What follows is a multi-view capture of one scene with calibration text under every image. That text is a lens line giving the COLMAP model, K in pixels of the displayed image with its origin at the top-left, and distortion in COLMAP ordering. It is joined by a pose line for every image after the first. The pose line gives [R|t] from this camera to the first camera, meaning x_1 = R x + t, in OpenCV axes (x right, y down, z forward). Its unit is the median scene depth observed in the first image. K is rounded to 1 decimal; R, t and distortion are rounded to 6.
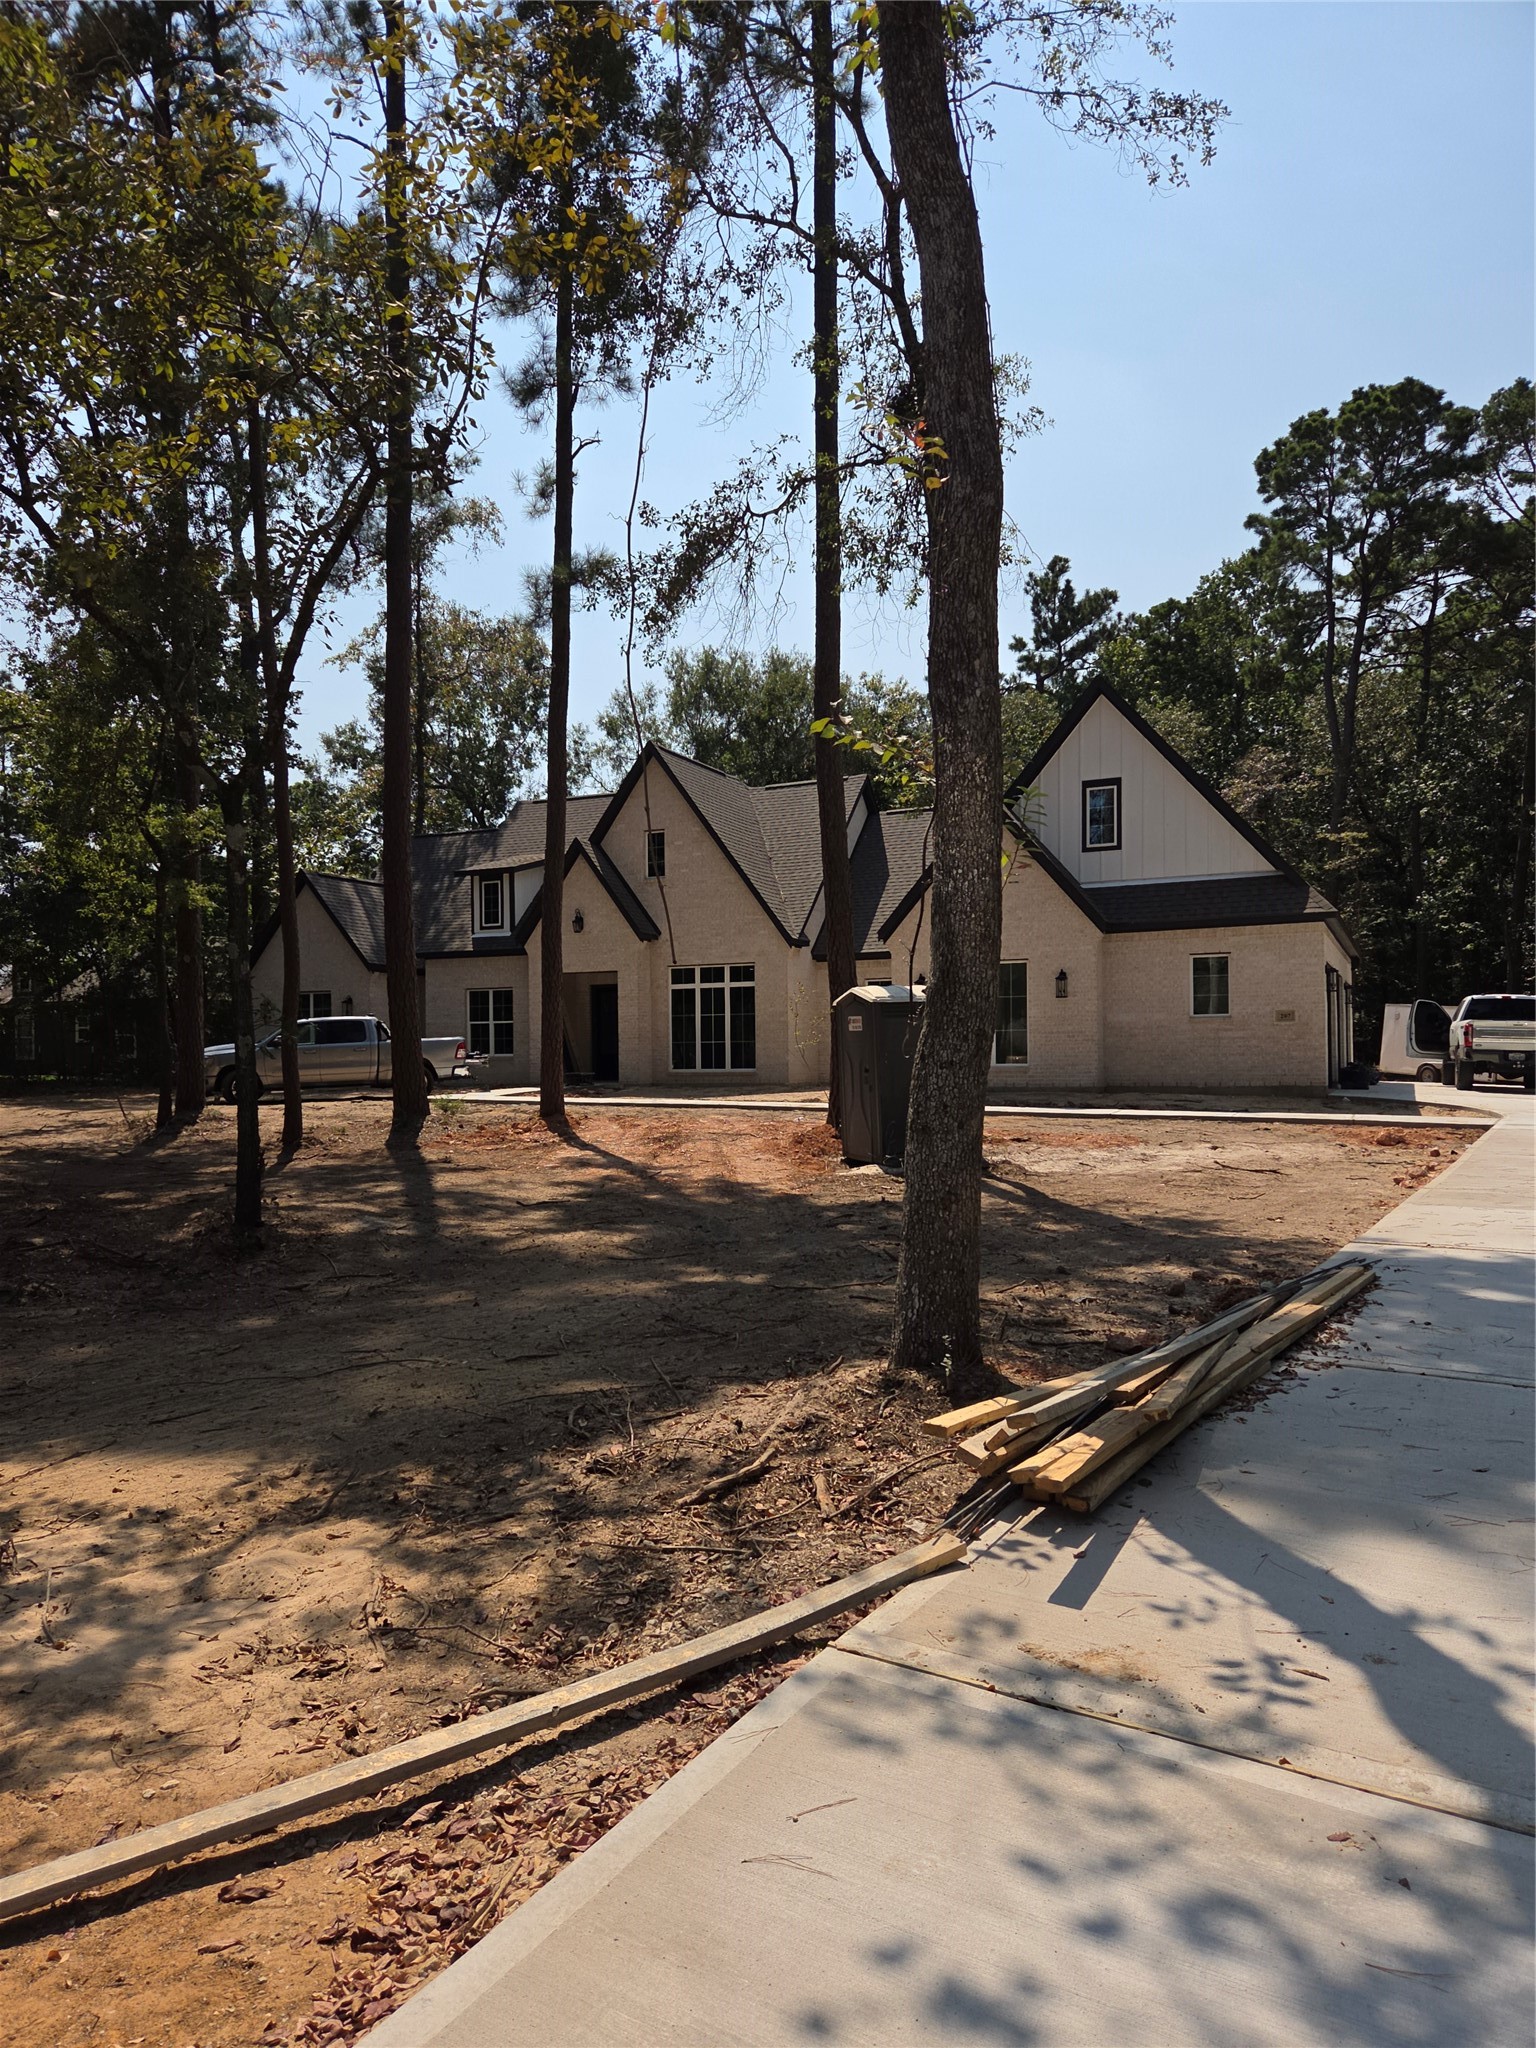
lens RADIAL K [[1371.2, 0, 765.6], [0, 1371.2, 1033.7], [0, 0, 1]] dist [0.041325, -0.005199]
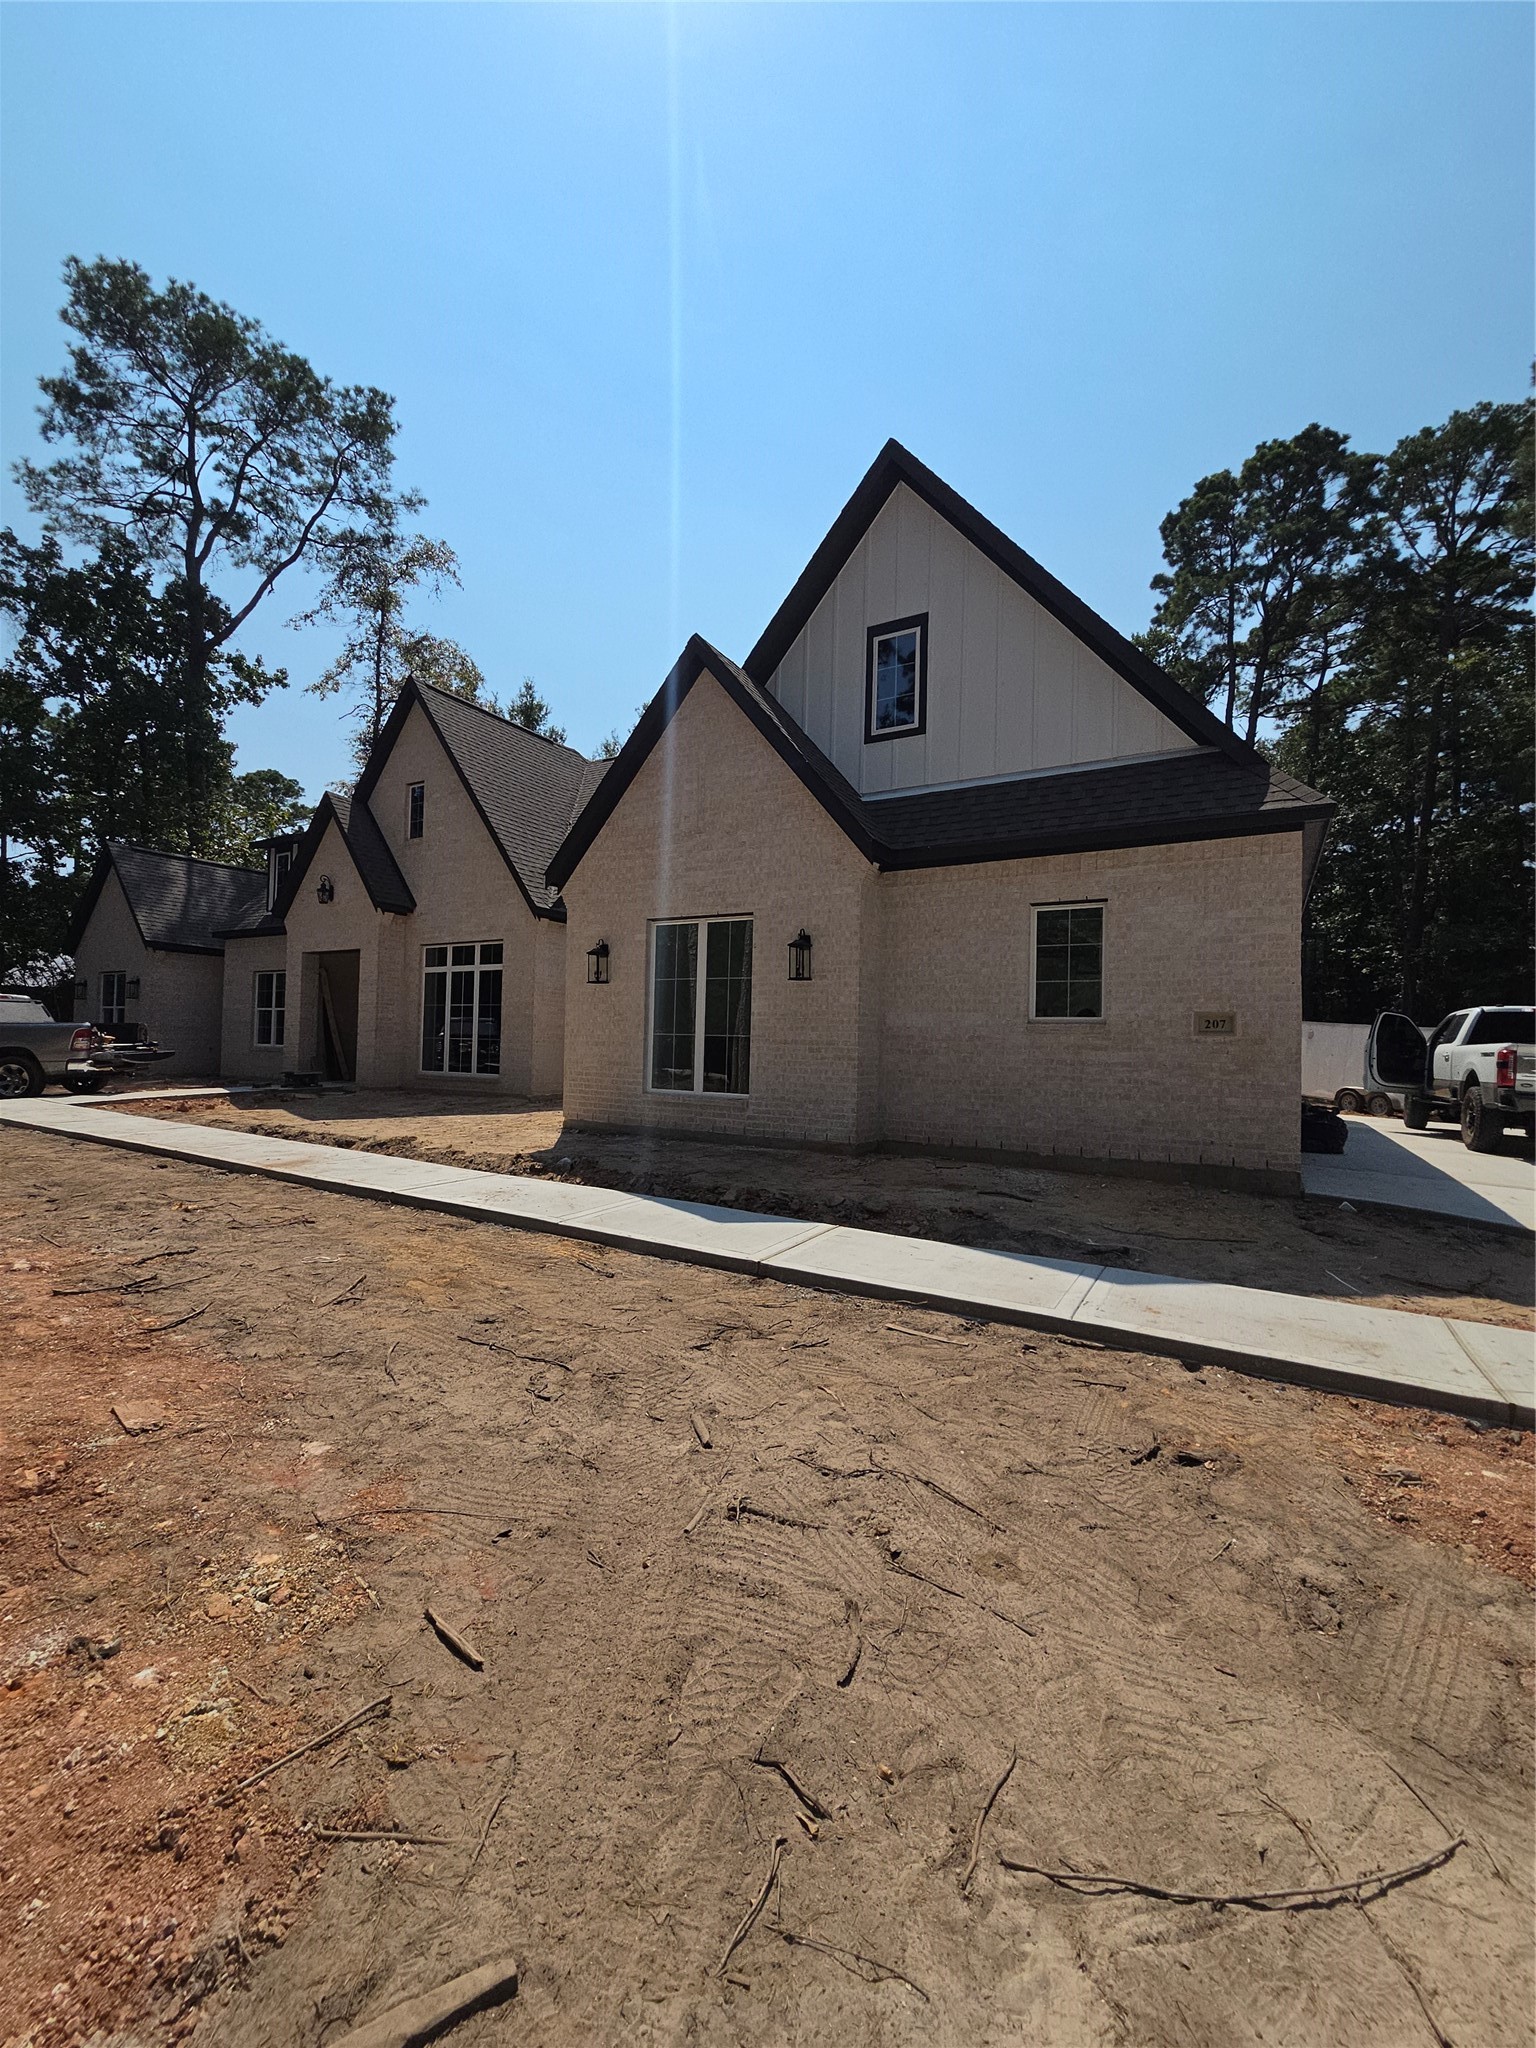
lens RADIAL K [[845.0, 0, 766.5], [0, 845.0, 1010.8], [0, 0, 1]] dist [0.002512, 0.002142]
pose [[0.995743, 0.030244, -0.087072, 0.184916], [-0.032547, 0.999154, -0.025154, -0.003630], [0.086238, 0.027881, 0.995884, 0.521707]]
